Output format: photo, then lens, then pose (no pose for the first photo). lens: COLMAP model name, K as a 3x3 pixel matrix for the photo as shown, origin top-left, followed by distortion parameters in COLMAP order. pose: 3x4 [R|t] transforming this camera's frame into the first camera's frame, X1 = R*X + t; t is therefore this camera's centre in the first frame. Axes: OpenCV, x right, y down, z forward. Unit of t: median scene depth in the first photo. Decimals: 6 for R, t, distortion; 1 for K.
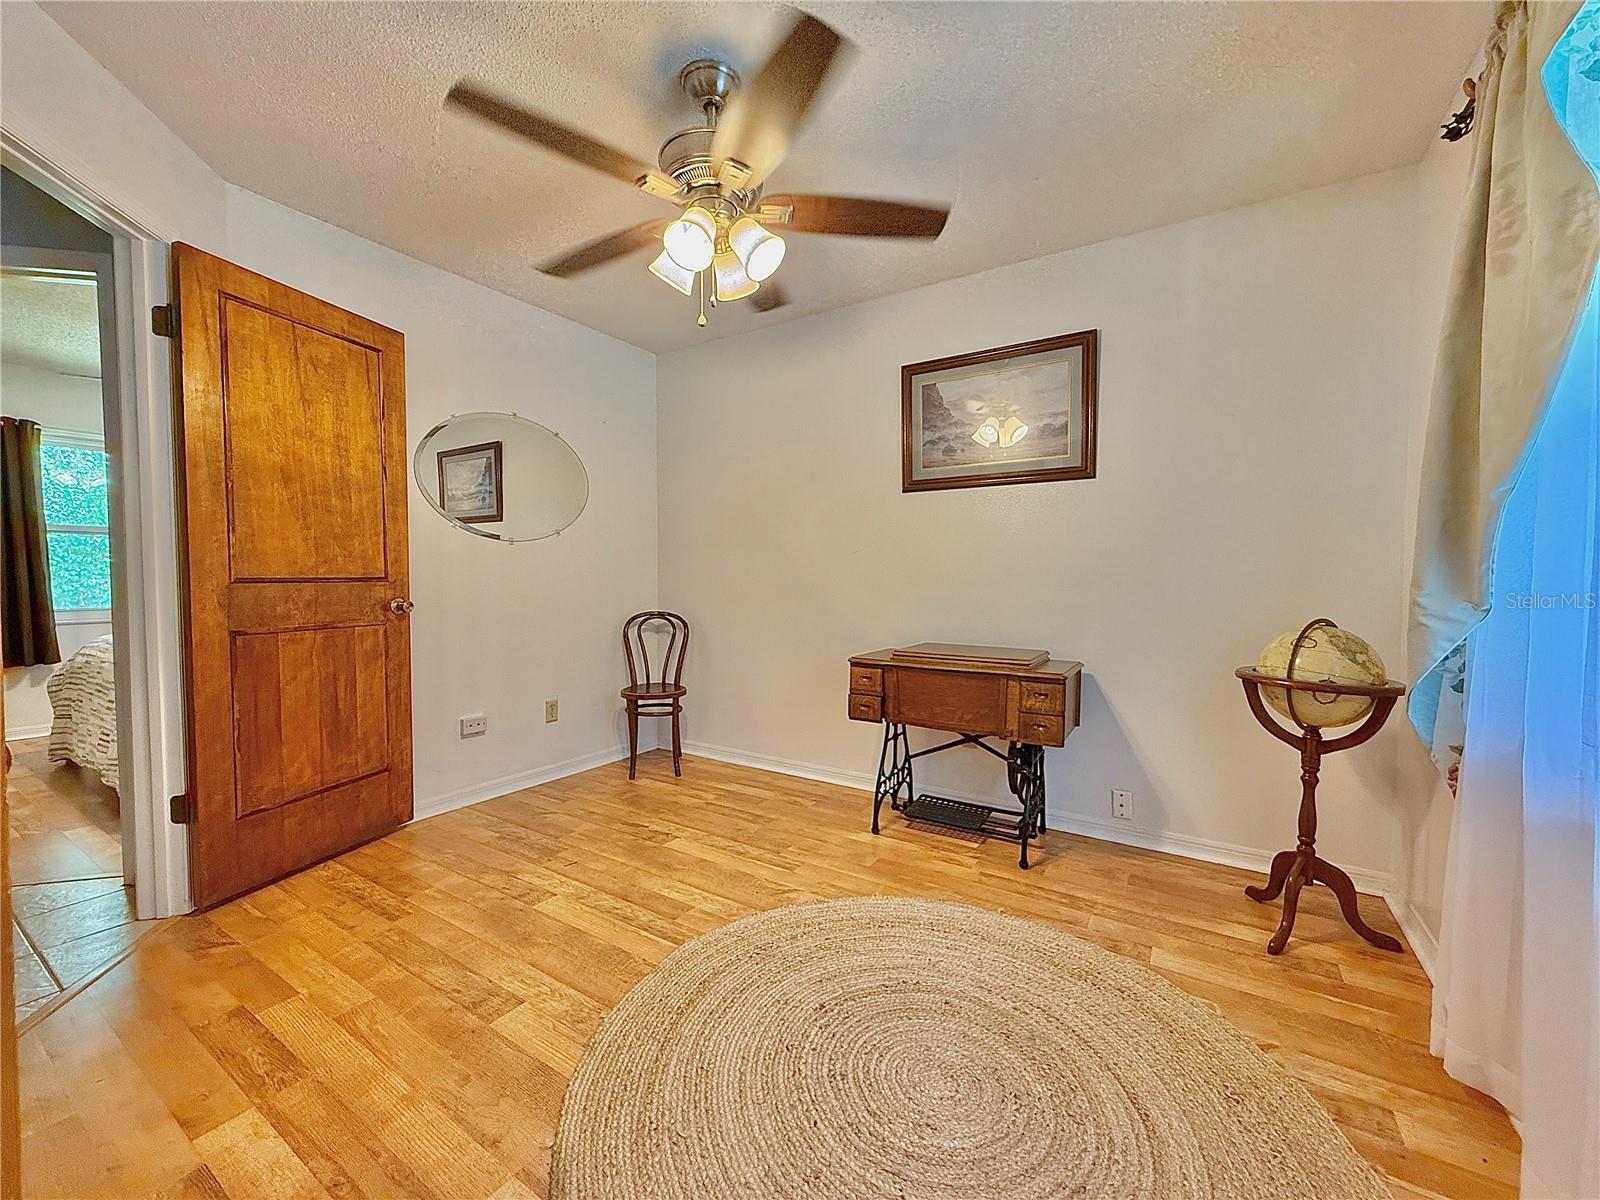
lens RADIAL K [[638.1, 0, 807.0], [0, 638.1, 597.0], [0, 0, 1]] dist [0.007630, -0.000415]
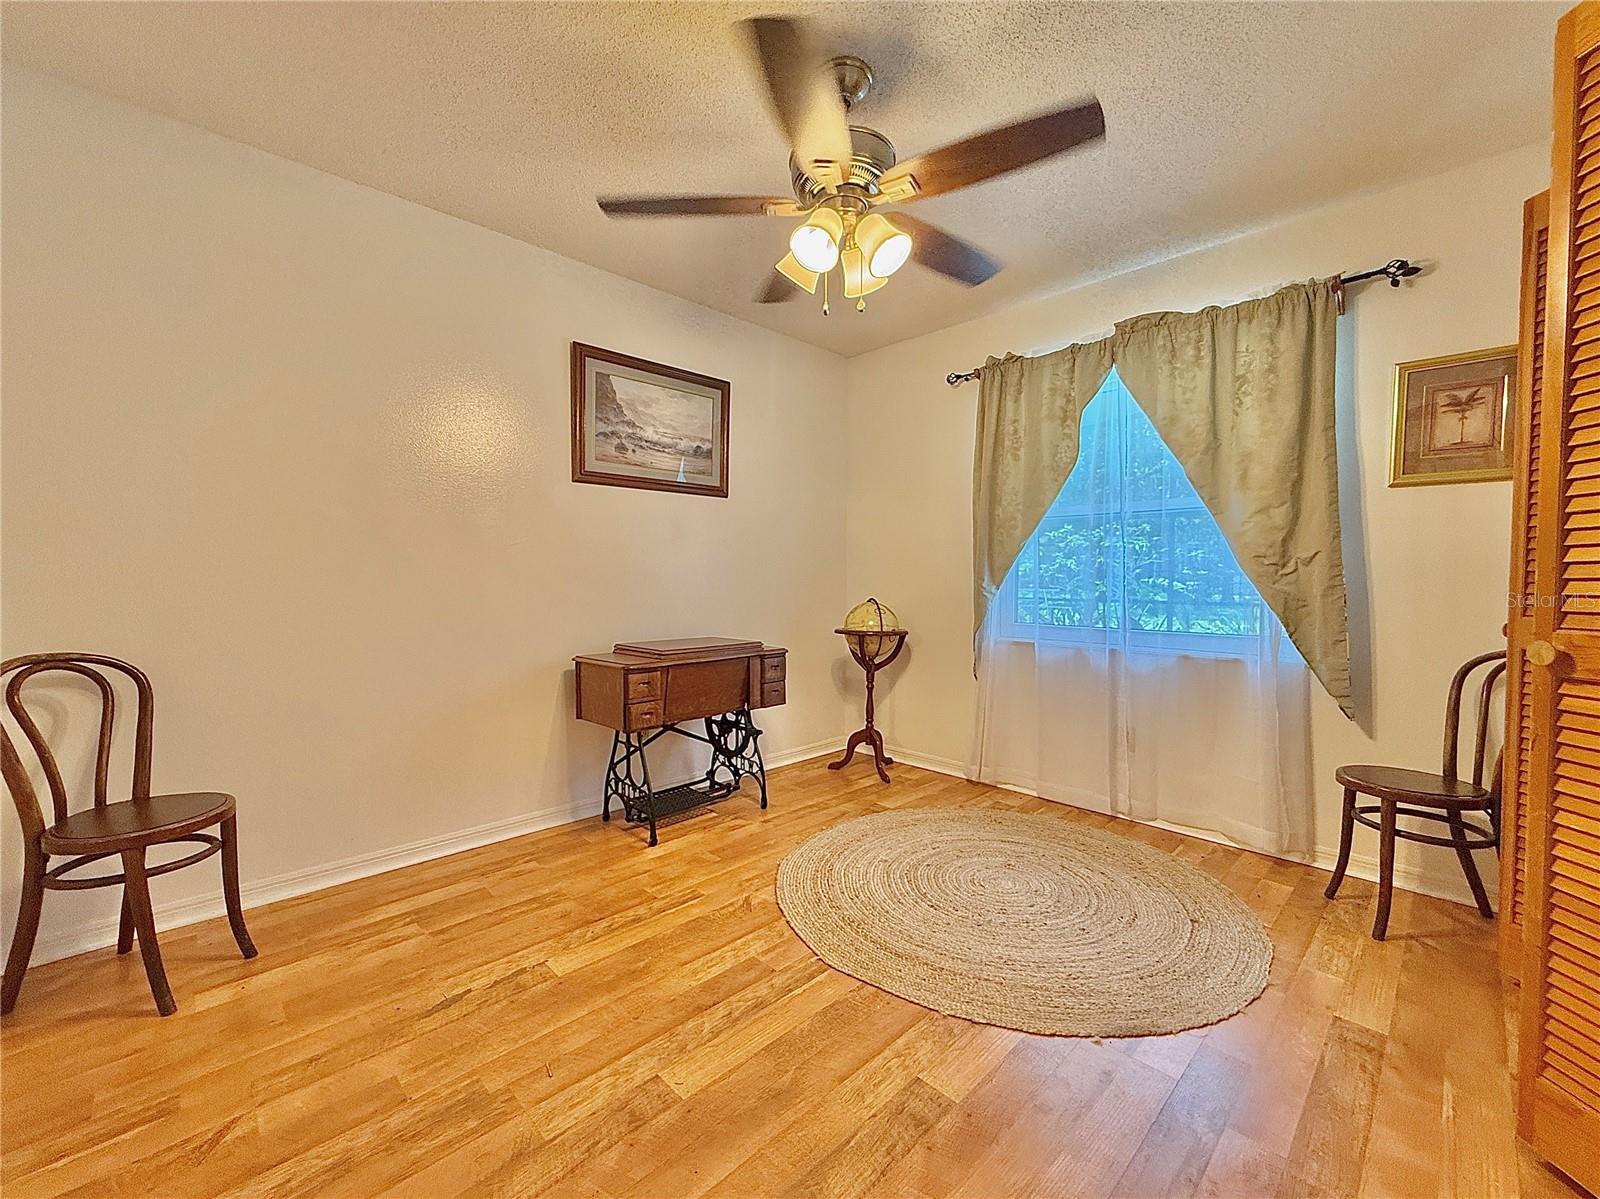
lens RADIAL K [[638.1, 0, 800.7], [0, 638.1, 598.7], [0, 0, 1]] dist [0.007630, -0.000415]
pose [[0.251554, -0.034772, 0.967219, -0.743797], [0.032655, 0.999090, 0.027425, -0.015530], [-0.967292, 0.024685, 0.252460, 0.537494]]
